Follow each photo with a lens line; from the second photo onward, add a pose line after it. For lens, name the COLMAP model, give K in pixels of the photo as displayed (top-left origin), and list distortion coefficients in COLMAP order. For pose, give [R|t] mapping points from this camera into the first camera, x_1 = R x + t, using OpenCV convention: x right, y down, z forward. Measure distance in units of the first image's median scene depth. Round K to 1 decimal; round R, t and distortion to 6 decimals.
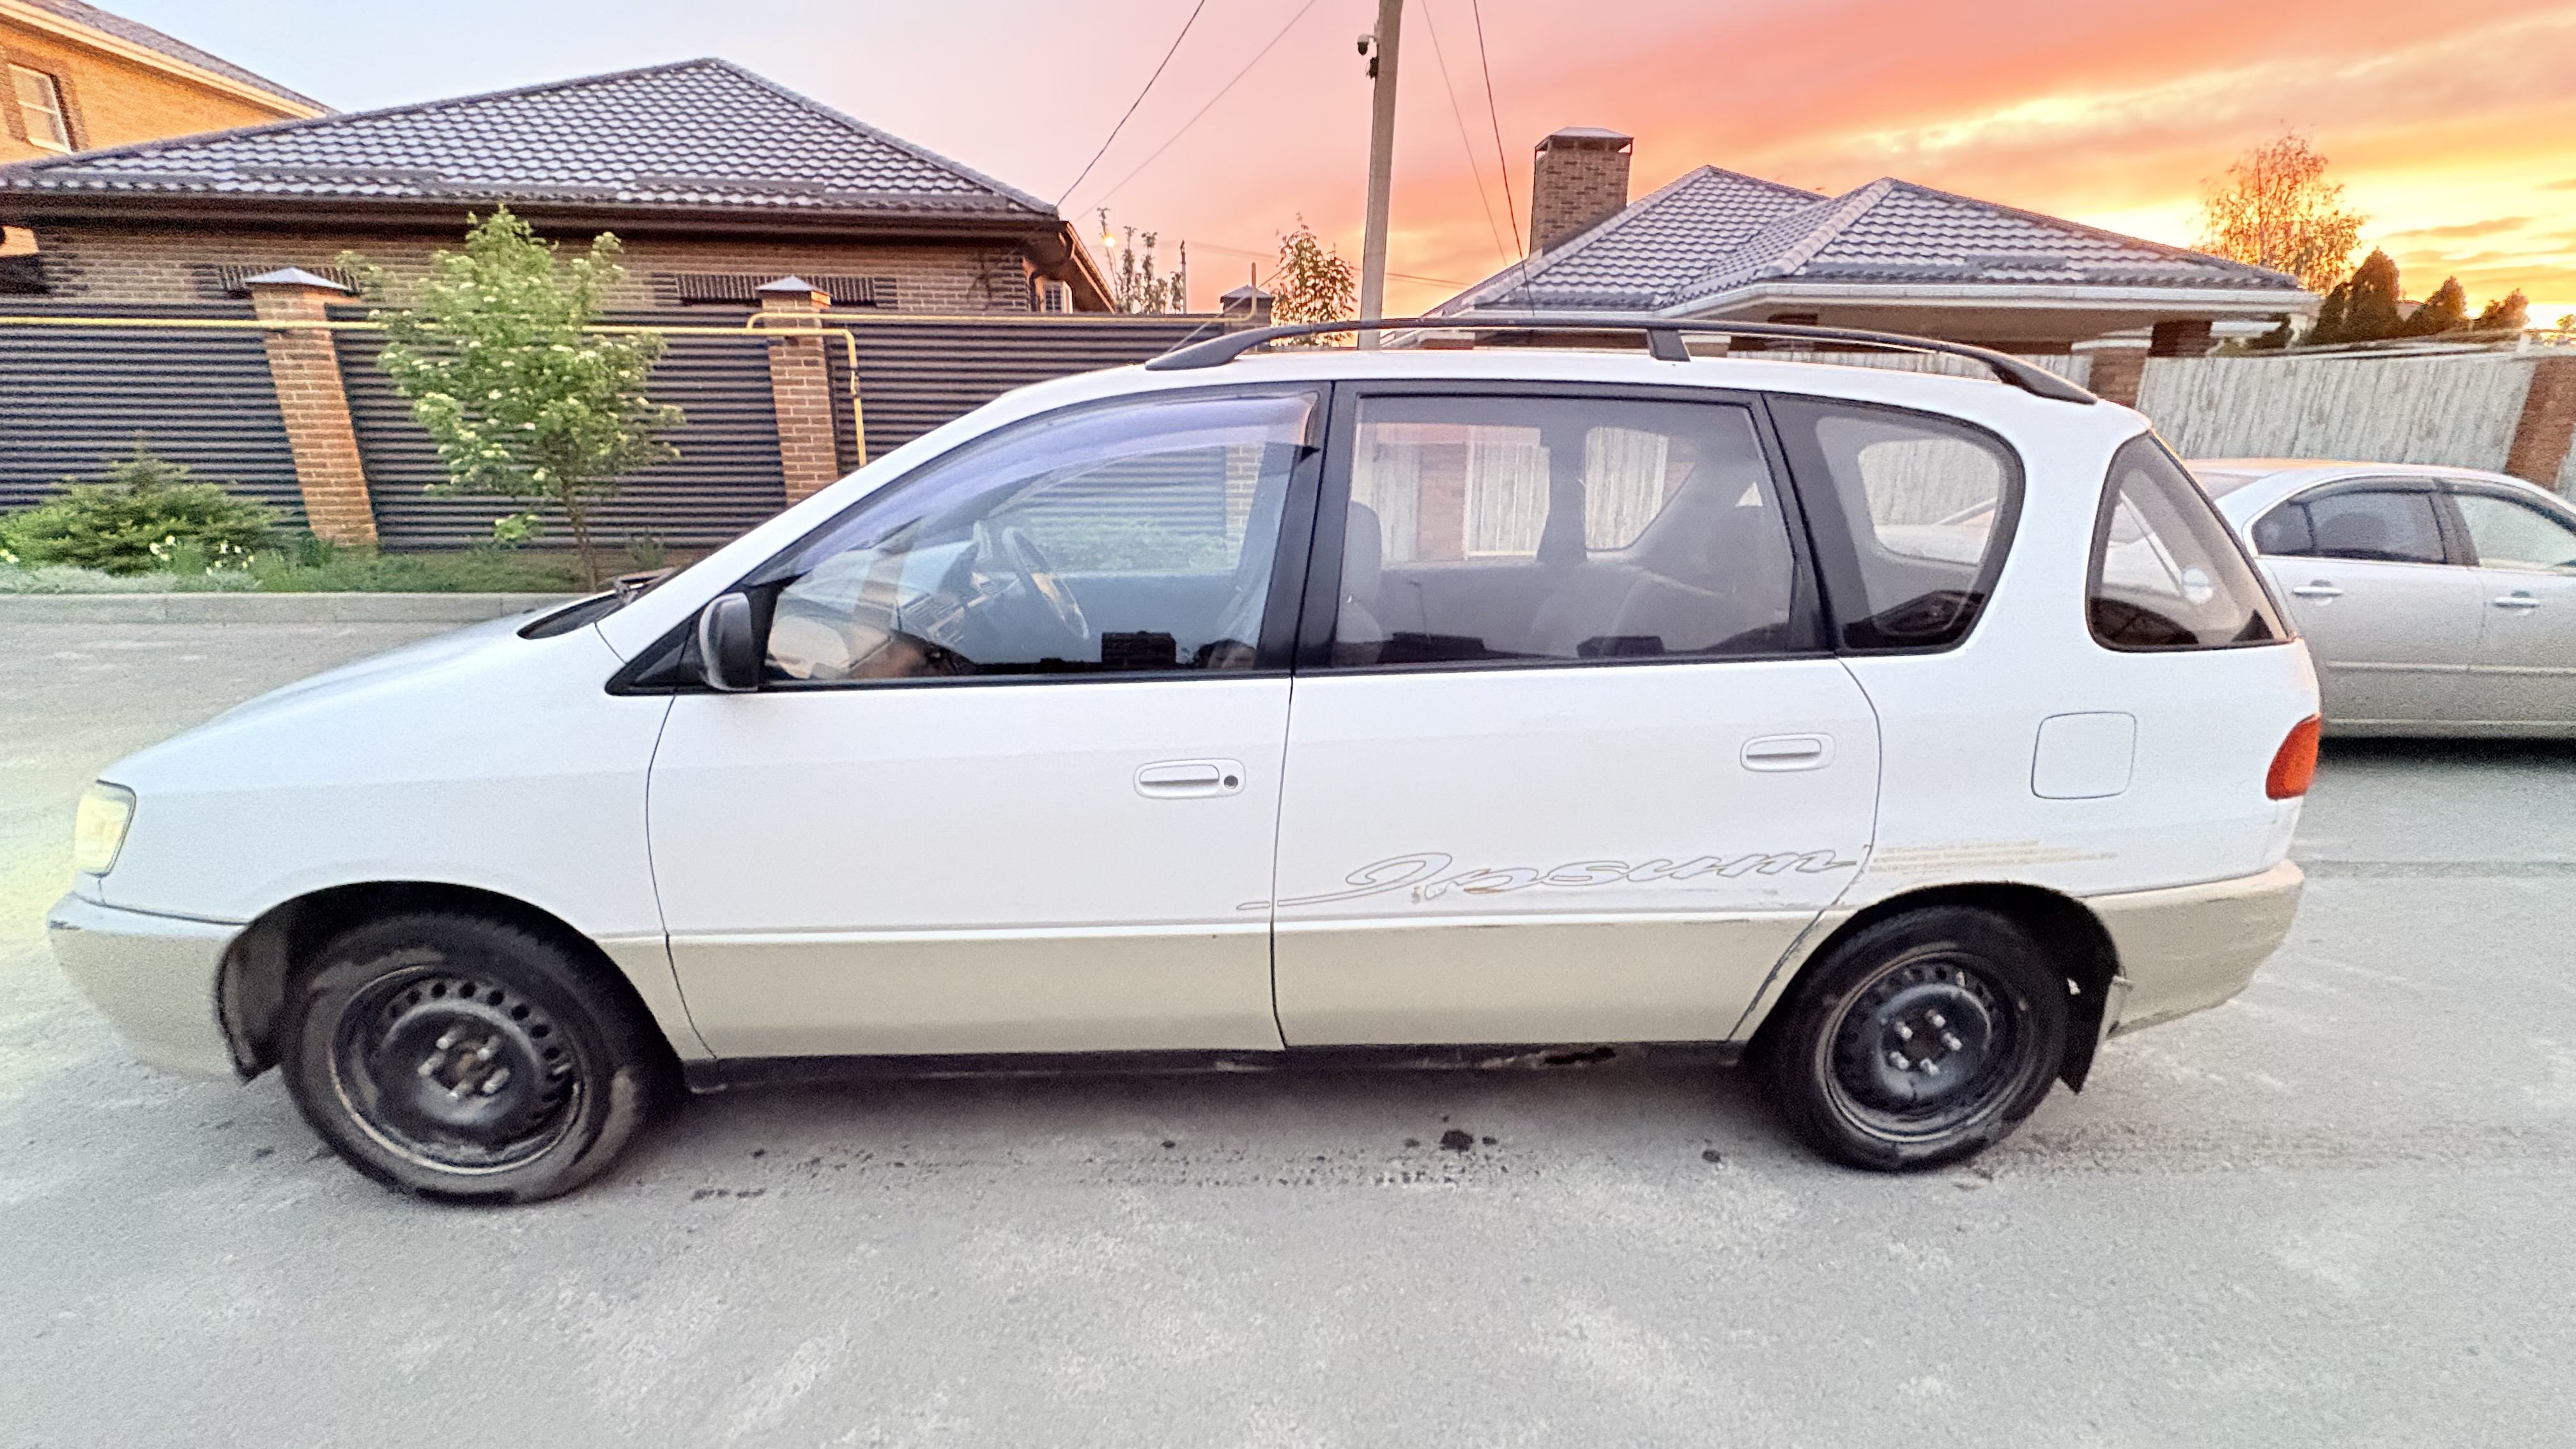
lens RADIAL K [[1020.4, 0, 1288.0], [0, 1020.4, 724.5], [0, 0, 1]] dist [-0.000374, -0.000139]
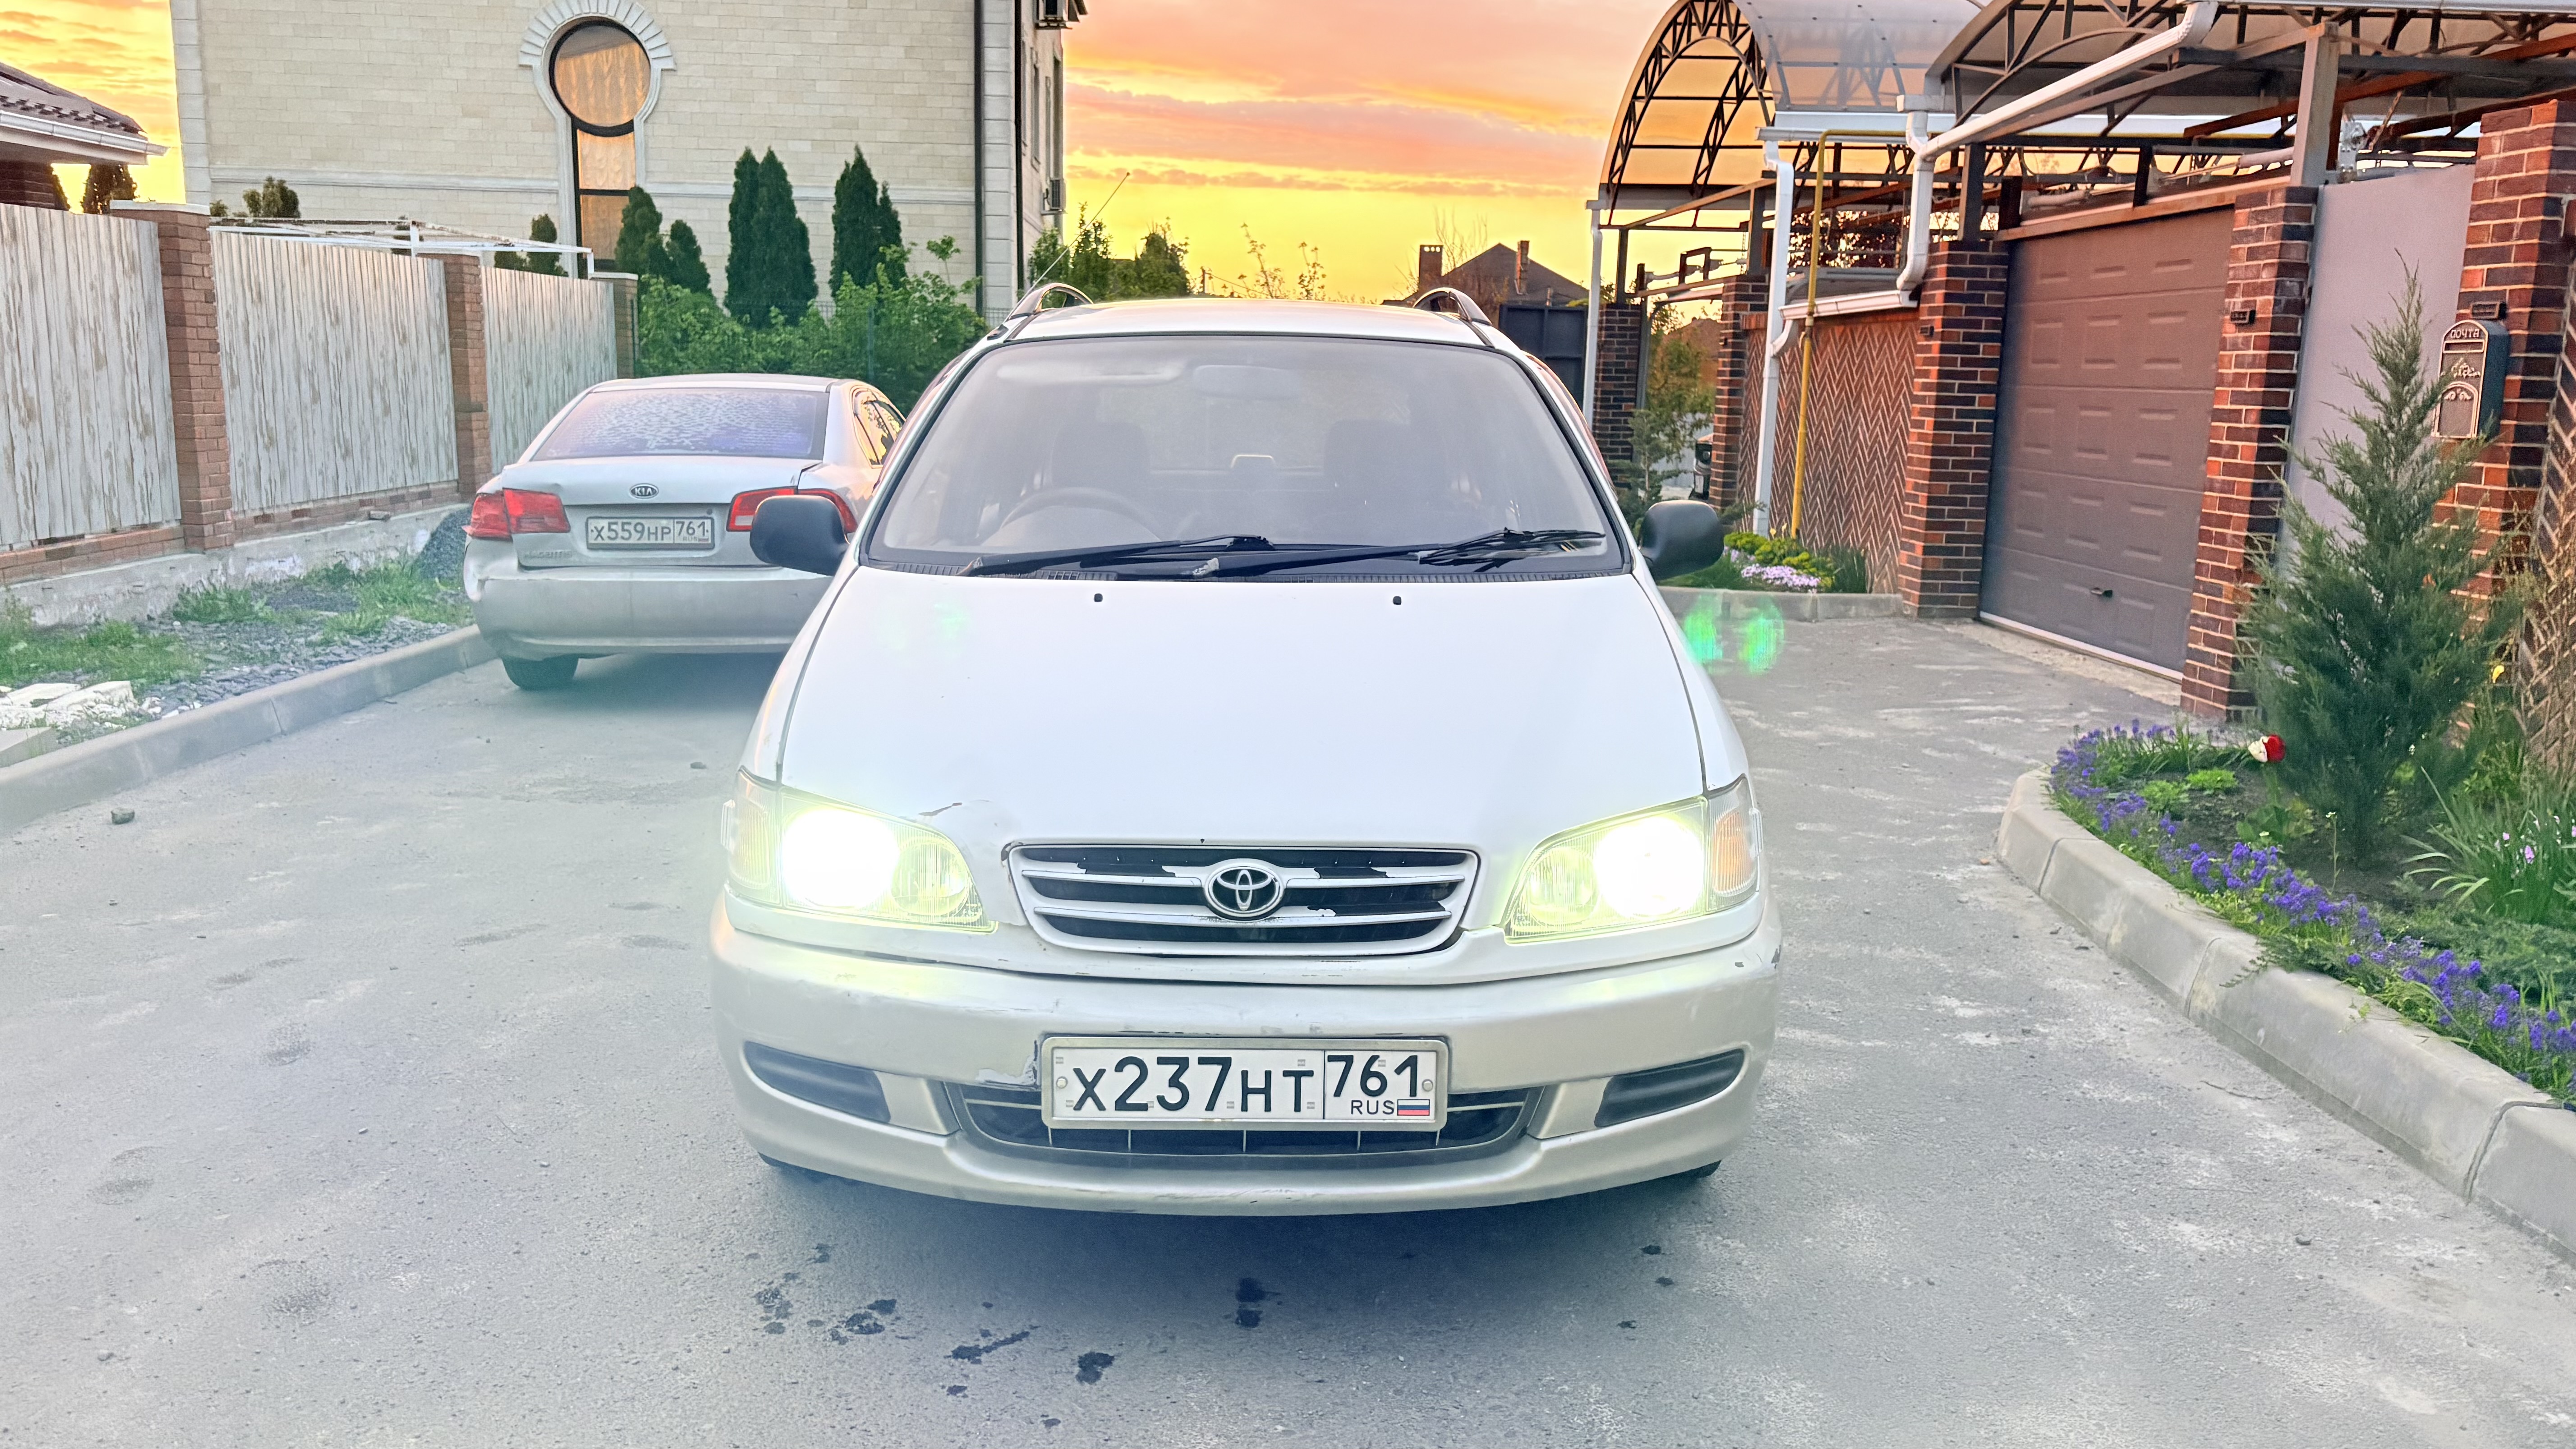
lens RADIAL K [[1969.9, 0, 1264.9], [0, 1969.9, 689.3], [0, 0, 1]] dist [0.036350, -0.013515]
pose [[0.060695, -0.169335, 0.983688, -2.576960], [0.256796, 0.954981, 0.148548, -0.338550], [-0.964558, 0.243591, 0.101447, 1.087466]]
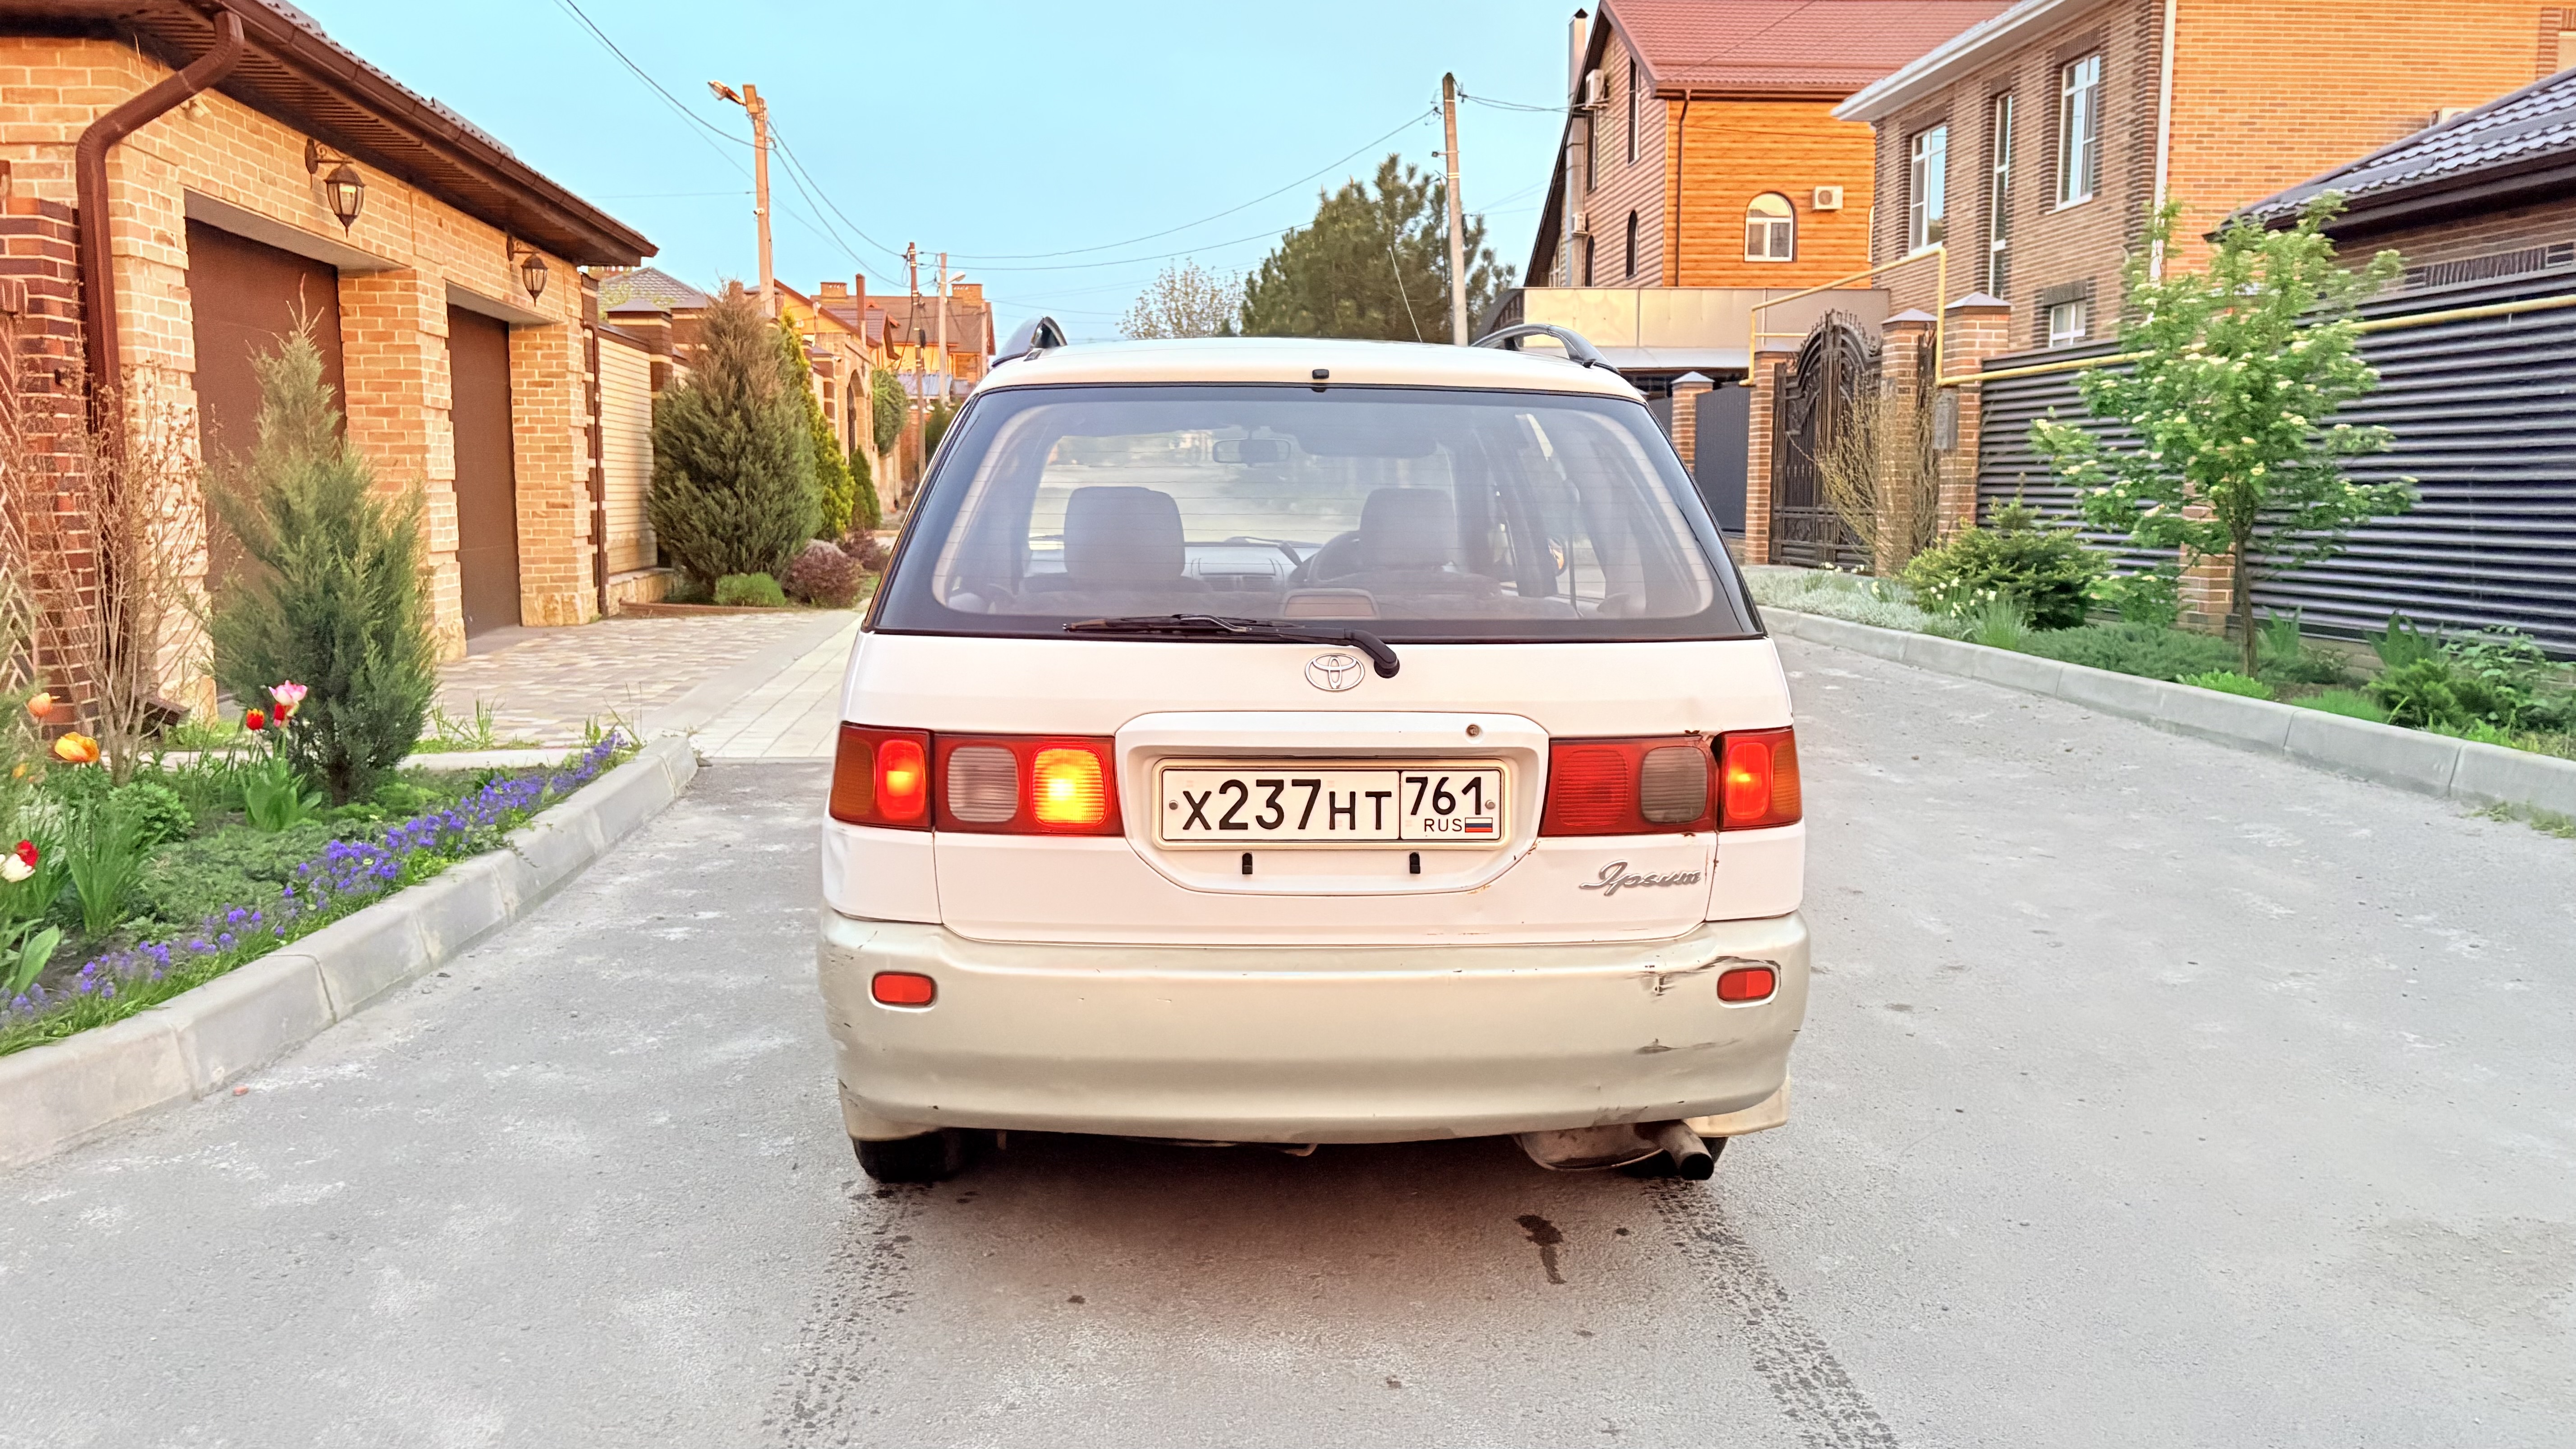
lens RADIAL K [[1969.9, 0, 1264.9], [0, 1969.9, 689.3], [0, 0, 1]] dist [0.036350, -0.013515]
pose [[-0.006664, 0.093429, -0.995604, 2.627133], [-0.275402, 0.956951, 0.091645, -0.274089], [0.961306, 0.274802, 0.019353, 1.308774]]
